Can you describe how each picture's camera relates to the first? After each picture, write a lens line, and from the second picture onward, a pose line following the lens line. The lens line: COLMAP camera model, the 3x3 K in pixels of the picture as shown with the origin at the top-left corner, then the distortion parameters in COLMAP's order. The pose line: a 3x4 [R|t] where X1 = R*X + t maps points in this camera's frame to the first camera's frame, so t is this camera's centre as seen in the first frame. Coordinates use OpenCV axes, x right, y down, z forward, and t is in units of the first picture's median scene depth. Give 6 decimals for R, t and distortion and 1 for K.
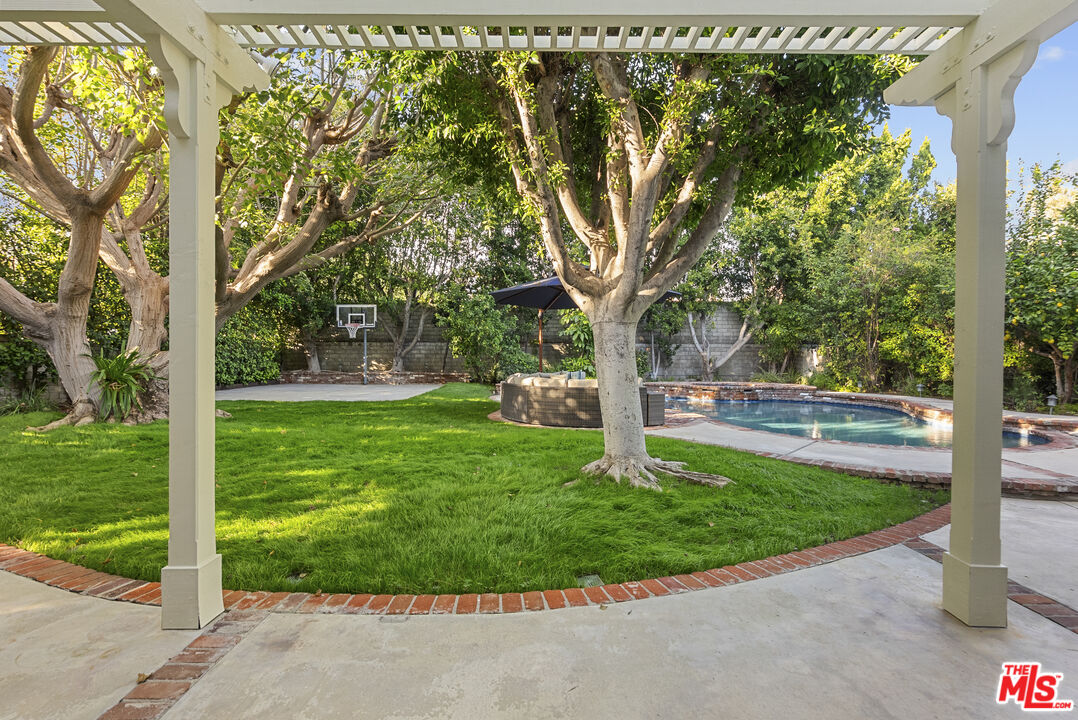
lens RADIAL K [[492.7, 0, 543.5], [0, 492.7, 364.9], [0, 0, 1]] dist [-0.003623, -0.000100]
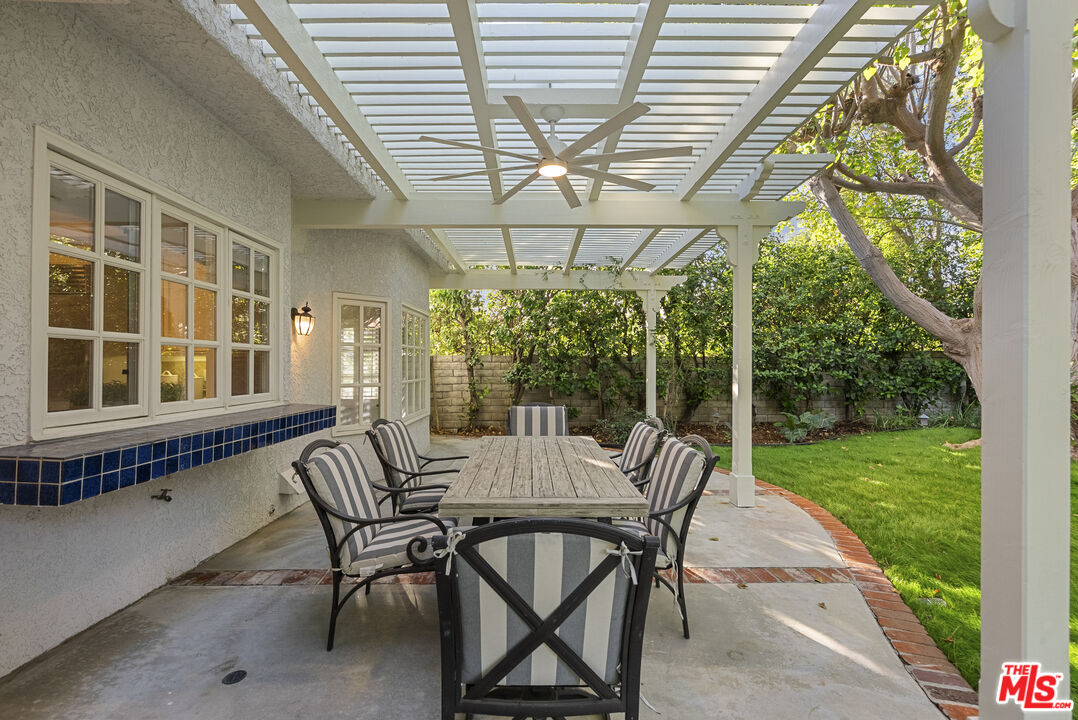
lens RADIAL K [[492.7, 0, 543.5], [0, 492.7, 364.9], [0, 0, 1]] dist [-0.003623, -0.000100]
pose [[0.019775, -0.007529, -0.999776, -0.050535], [-0.016352, 0.999835, -0.007853, -0.013822], [0.999671, 0.016504, 0.019649, 0.156571]]
